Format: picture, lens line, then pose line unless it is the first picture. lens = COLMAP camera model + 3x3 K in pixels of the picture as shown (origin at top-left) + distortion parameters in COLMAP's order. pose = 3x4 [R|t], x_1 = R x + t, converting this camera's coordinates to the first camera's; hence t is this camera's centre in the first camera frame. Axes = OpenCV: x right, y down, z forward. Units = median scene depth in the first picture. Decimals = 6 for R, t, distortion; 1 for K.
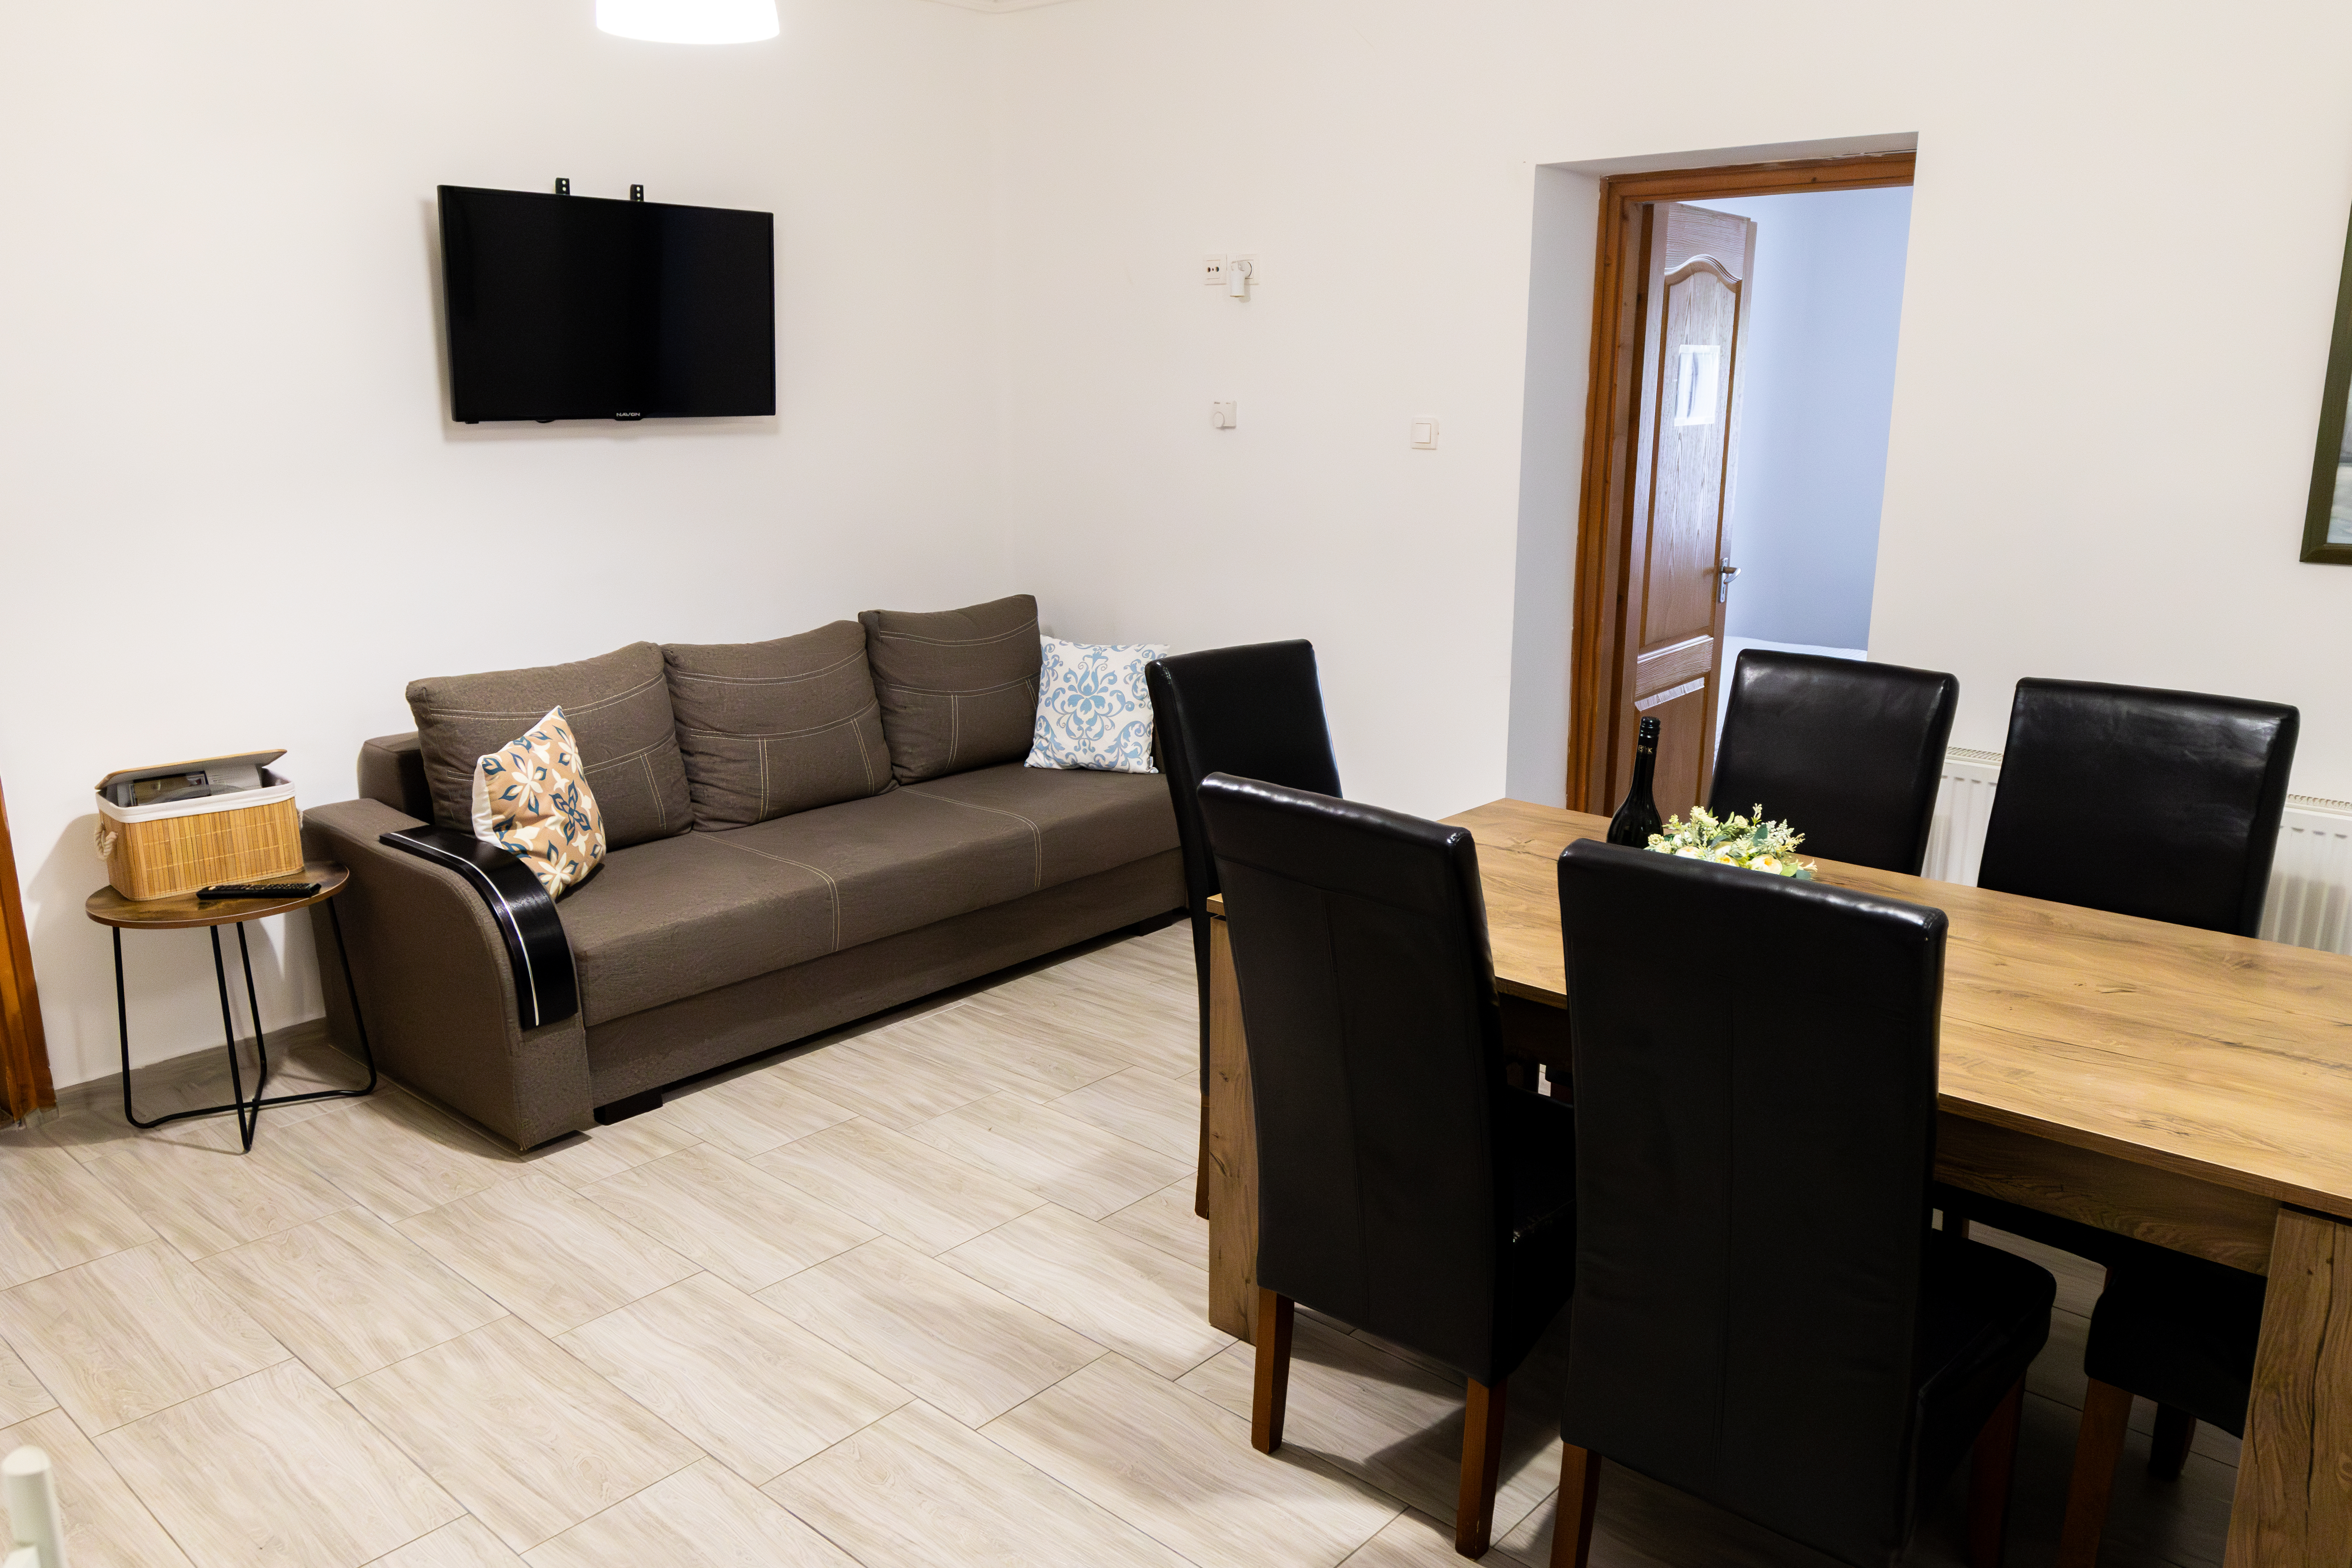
lens RADIAL K [[1723.1, 0, 1221.7], [0, 1723.1, 804.6], [0, 0, 1]] dist [0.020522, -0.002519]
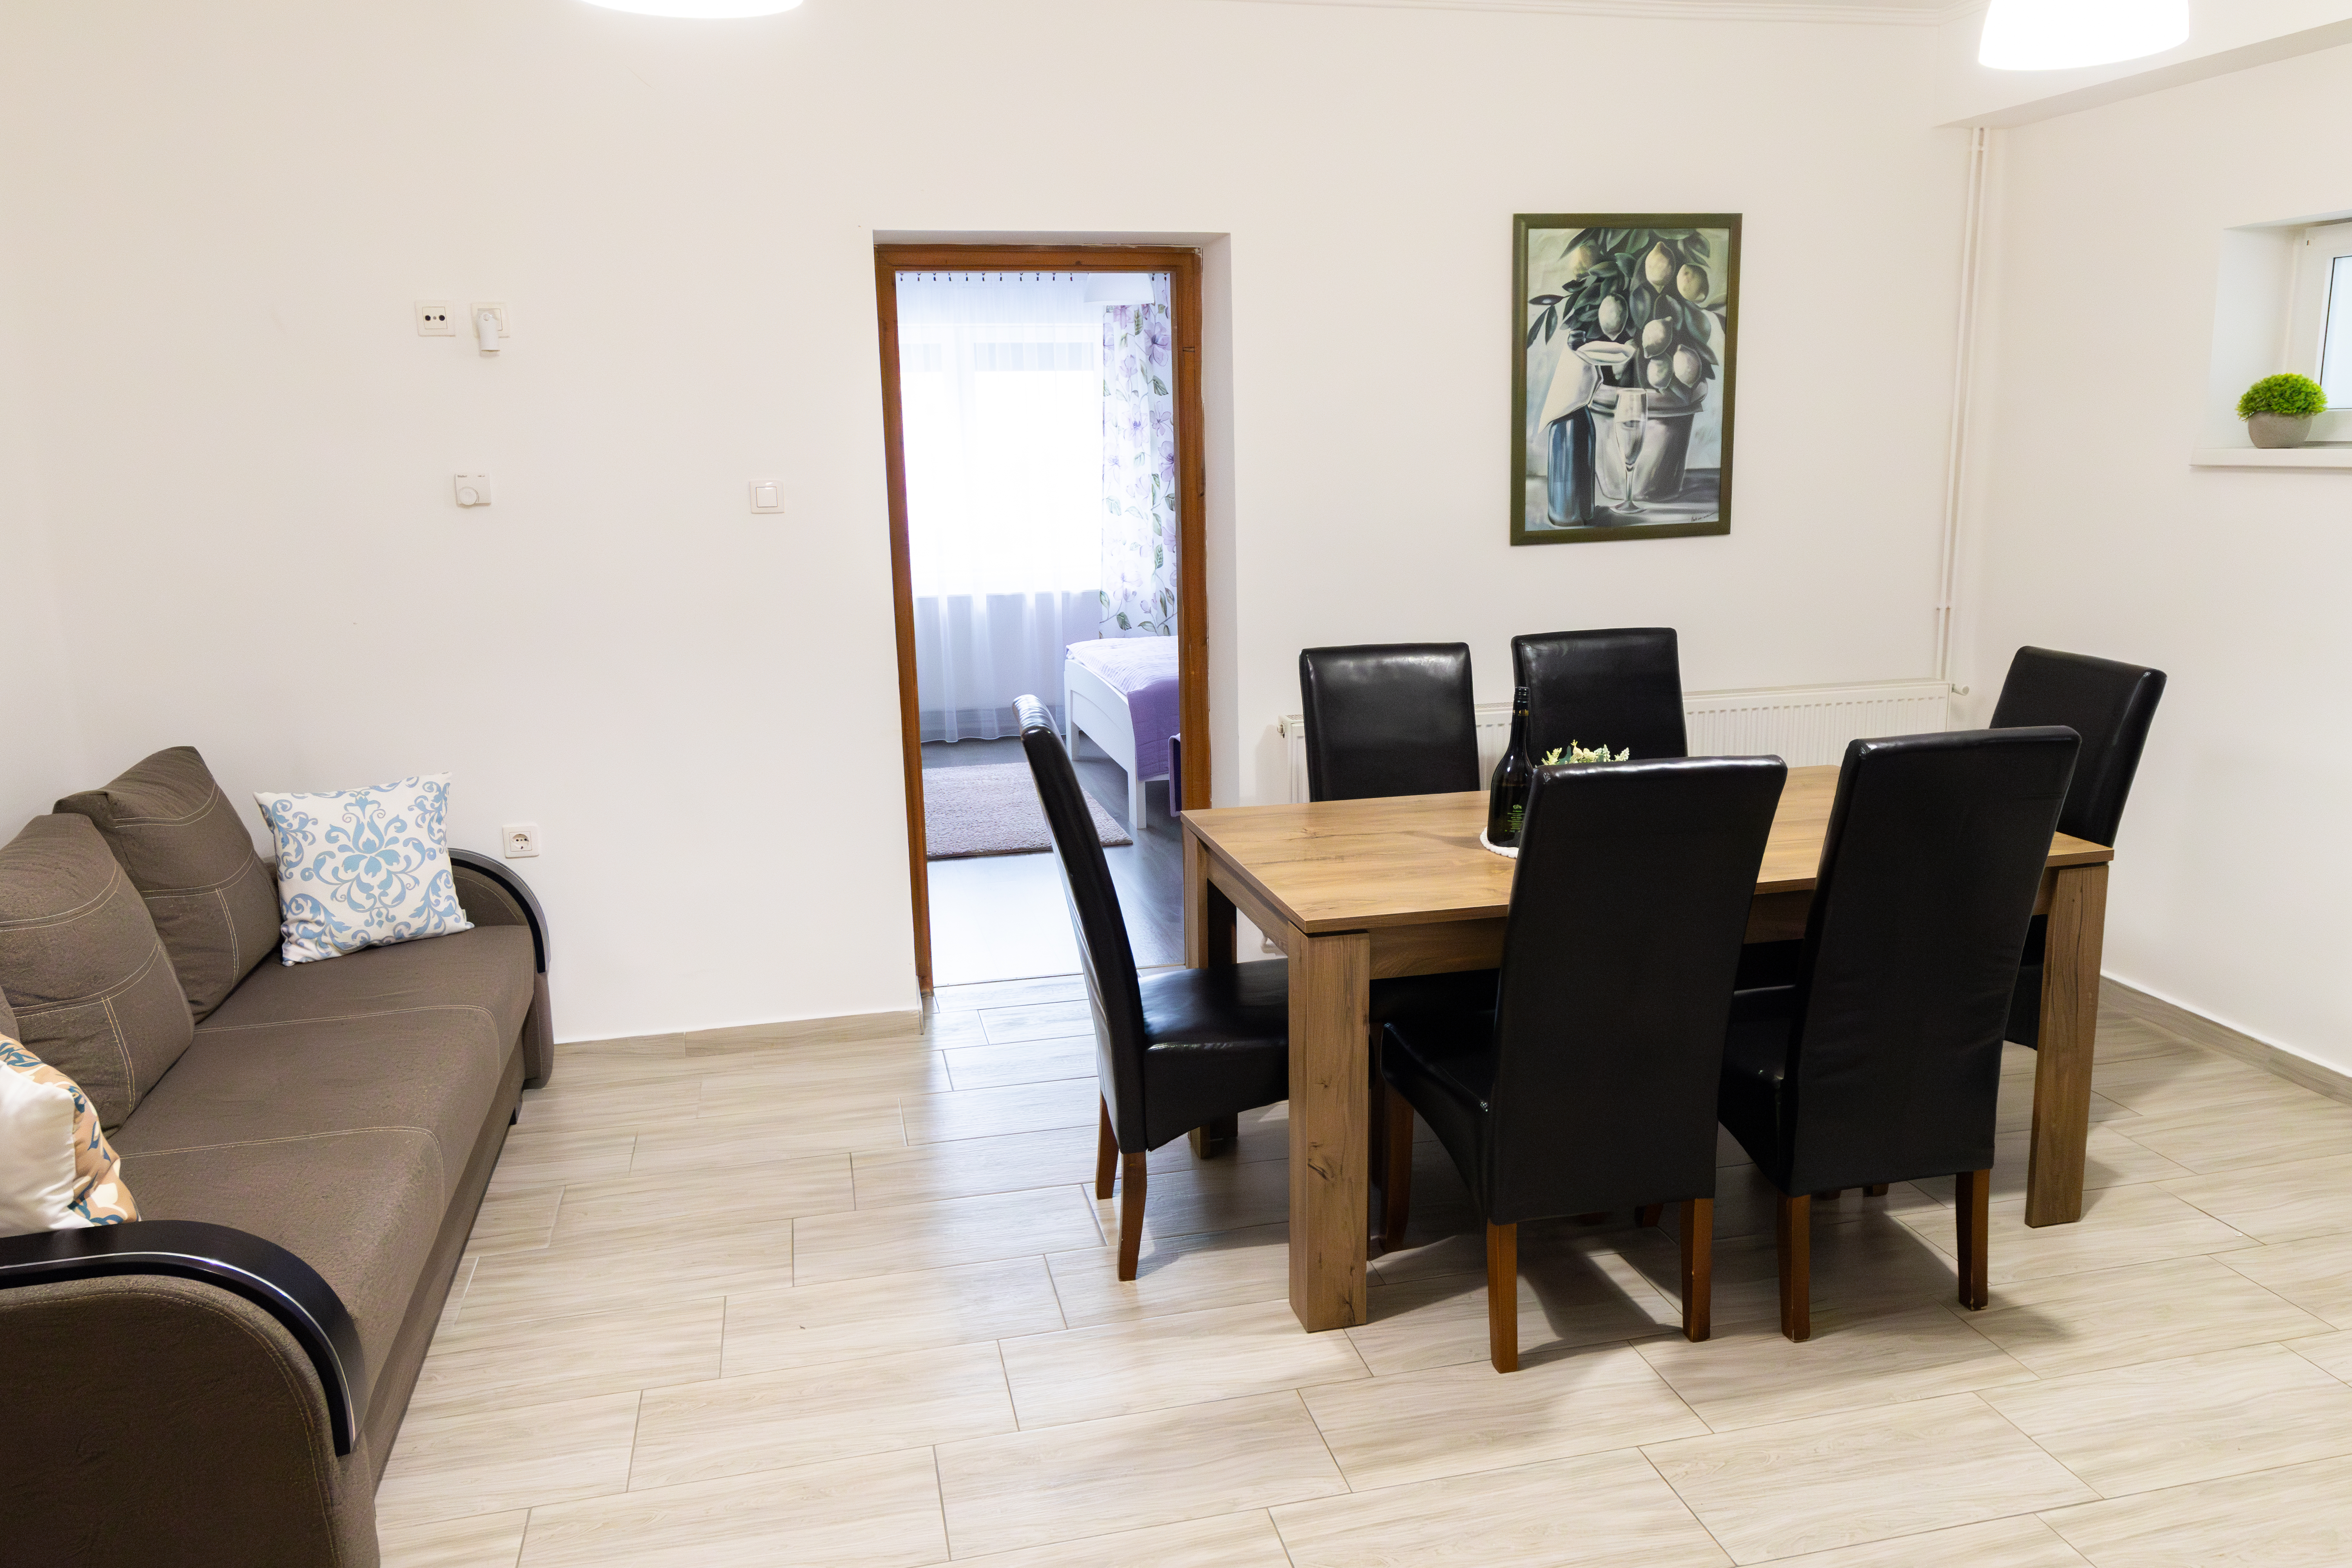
lens RADIAL K [[1723.1, 0, 1221.7], [0, 1723.1, 804.6], [0, 0, 1]] dist [0.020522, -0.002519]
pose [[0.573150, -0.192651, 0.796483, -0.478886], [0.220554, 0.972371, 0.076483, -0.059690], [-0.789212, 0.131831, 0.599804, 0.222001]]
